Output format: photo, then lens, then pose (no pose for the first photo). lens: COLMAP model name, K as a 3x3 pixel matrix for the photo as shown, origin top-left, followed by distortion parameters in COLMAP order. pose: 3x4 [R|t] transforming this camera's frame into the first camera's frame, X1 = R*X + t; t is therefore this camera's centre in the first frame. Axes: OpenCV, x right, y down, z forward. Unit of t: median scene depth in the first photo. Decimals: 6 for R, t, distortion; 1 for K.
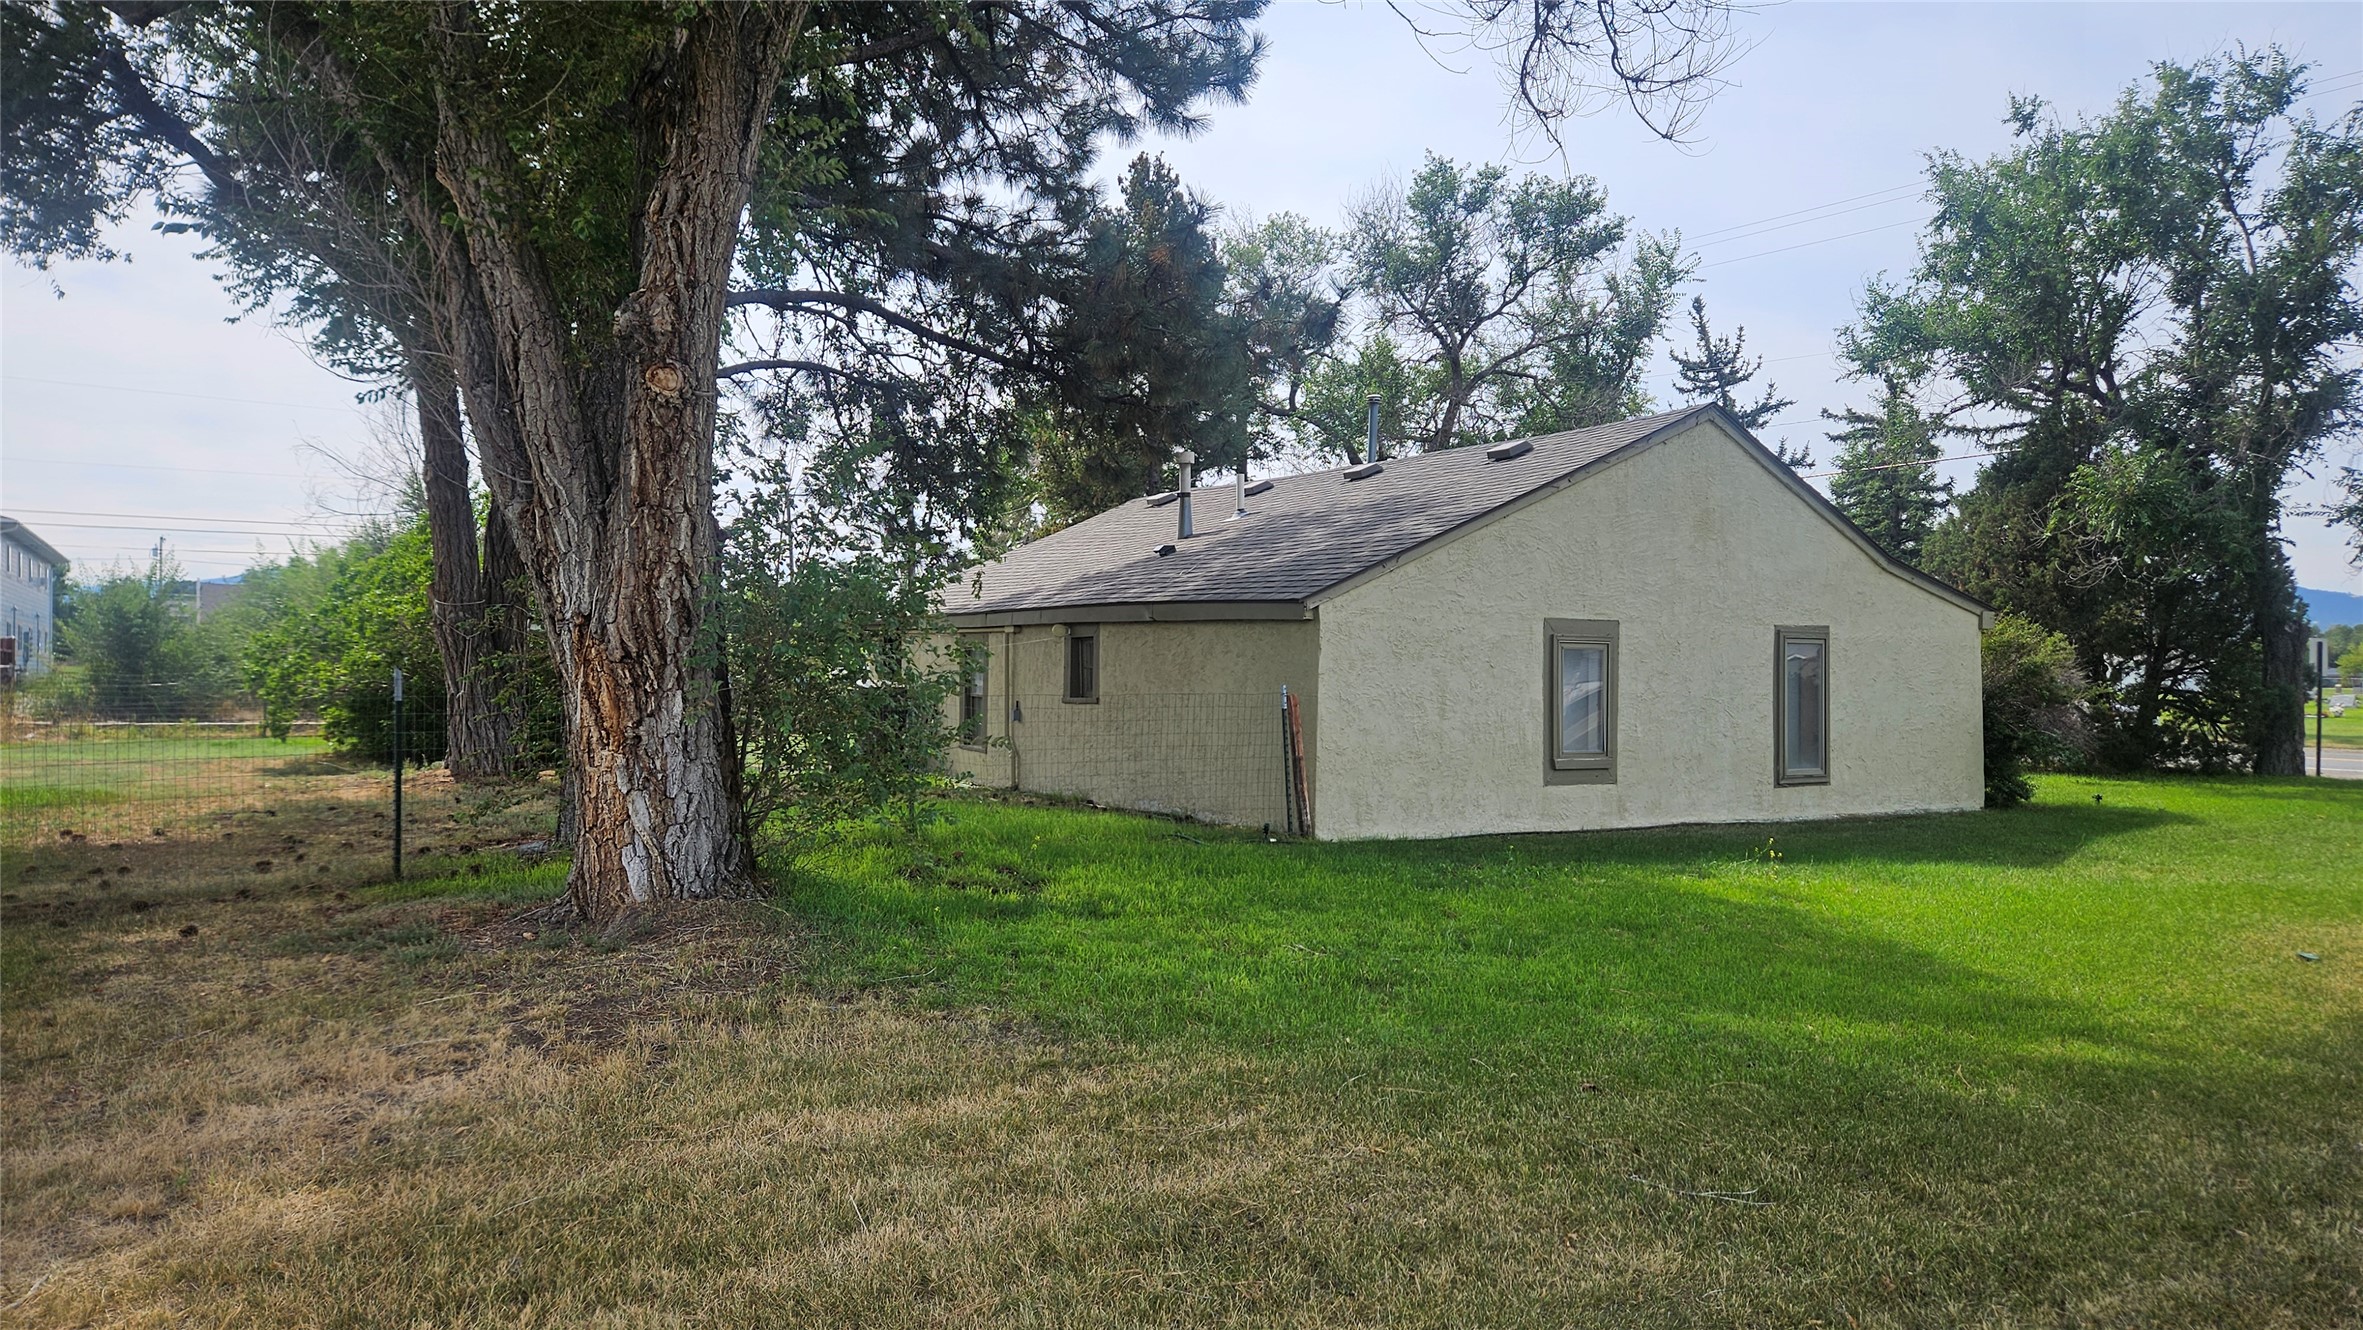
lens RADIAL K [[1577.0, 0, 1181.5], [0, 1577.0, 665.0], [0, 0, 1]] dist [0.083773, -0.000756]
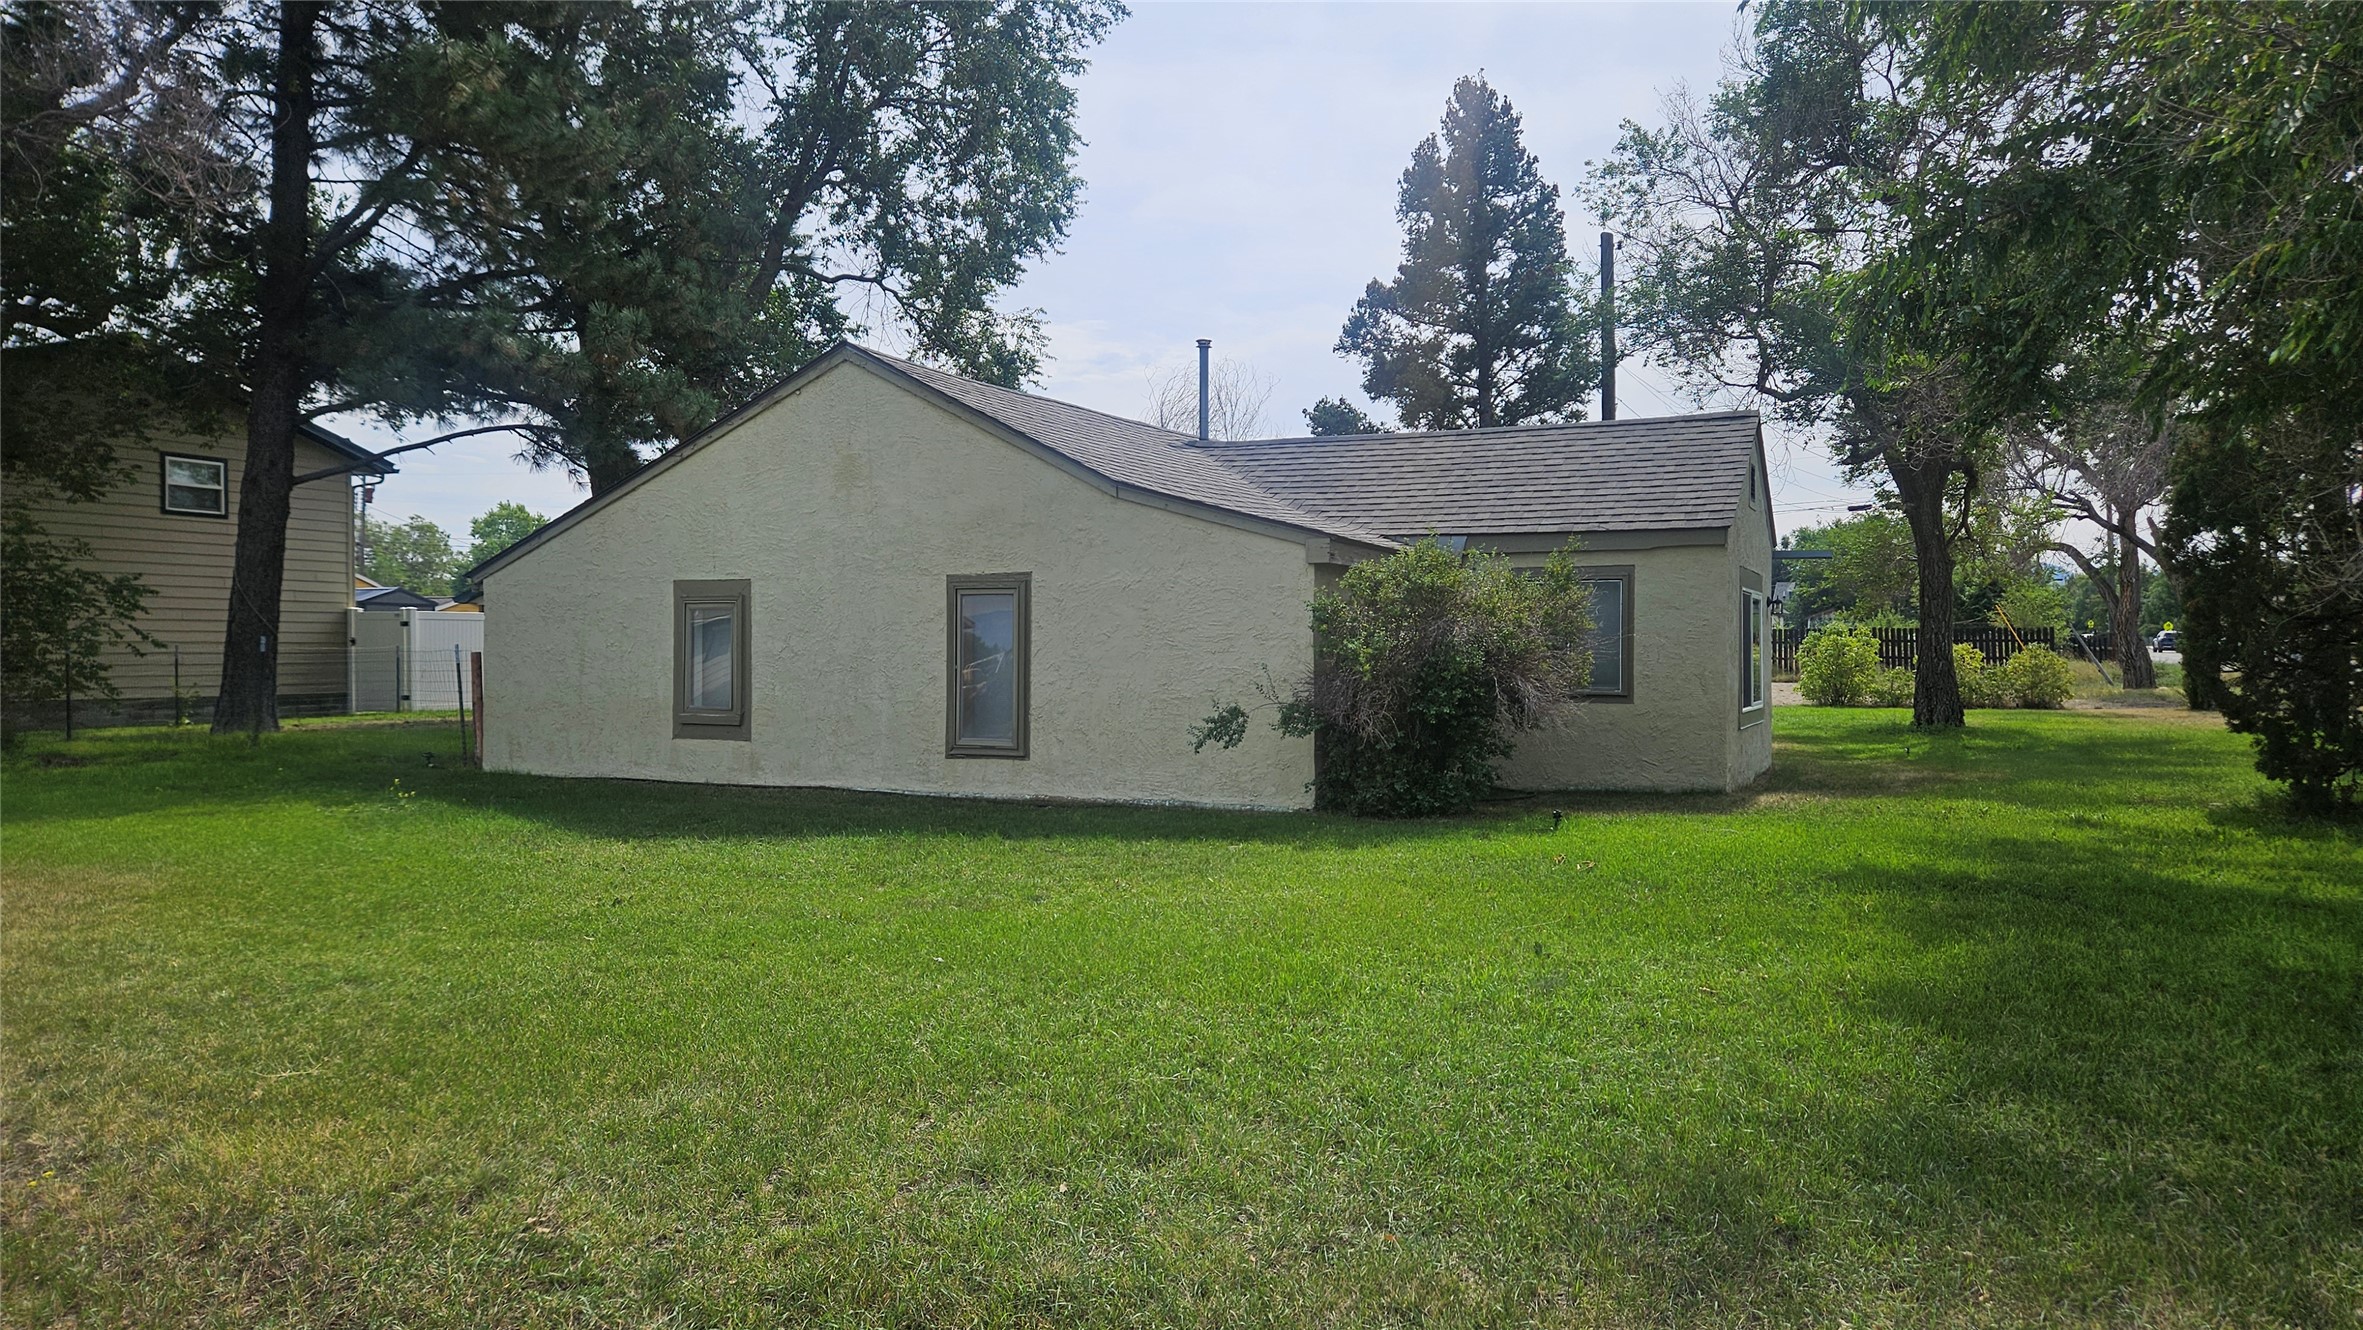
lens RADIAL K [[1577.0, 0, 1181.5], [0, 1577.0, 665.0], [0, 0, 1]] dist [0.083773, -0.000756]
pose [[0.554753, 0.000343, -0.832015, 1.260702], [0.007118, 0.999961, 0.005158, 0.023031], [0.831984, -0.008784, 0.554729, 0.667181]]
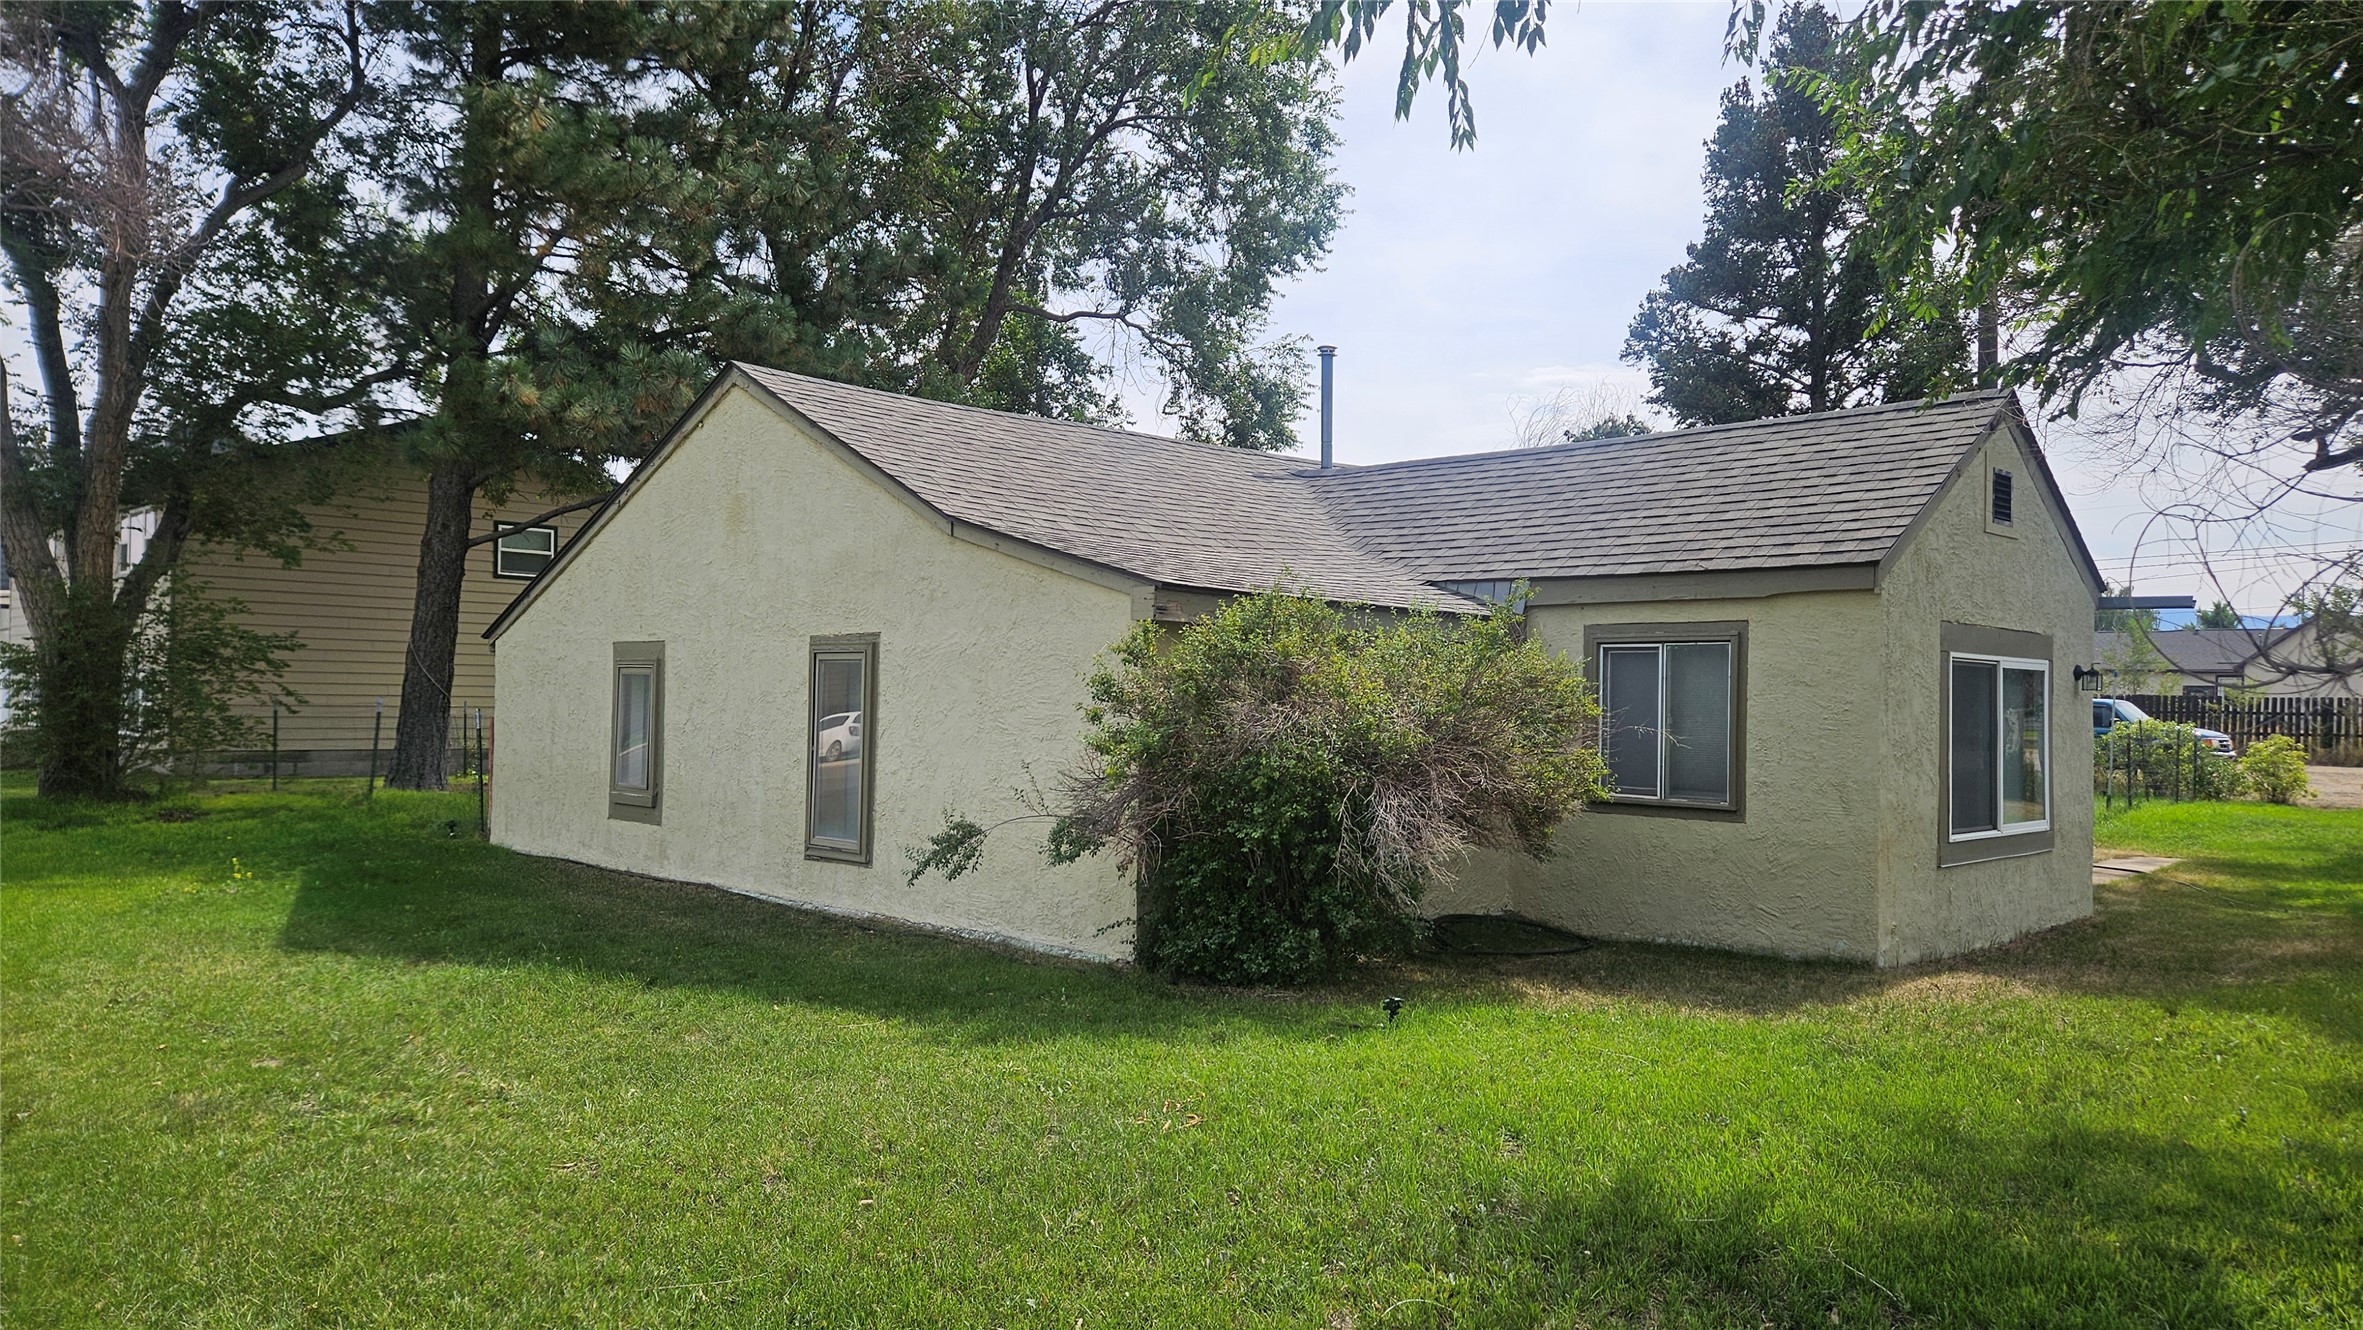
lens RADIAL K [[1566.4, 0, 1178.3], [0, 1566.4, 683.4], [0, 0, 1]] dist [0.088547, -0.000422]
pose [[0.239051, -0.013341, -0.970915, 1.190552], [-0.009039, 0.999832, -0.015964, 0.007131], [0.970965, 0.012592, 0.238890, 1.064870]]
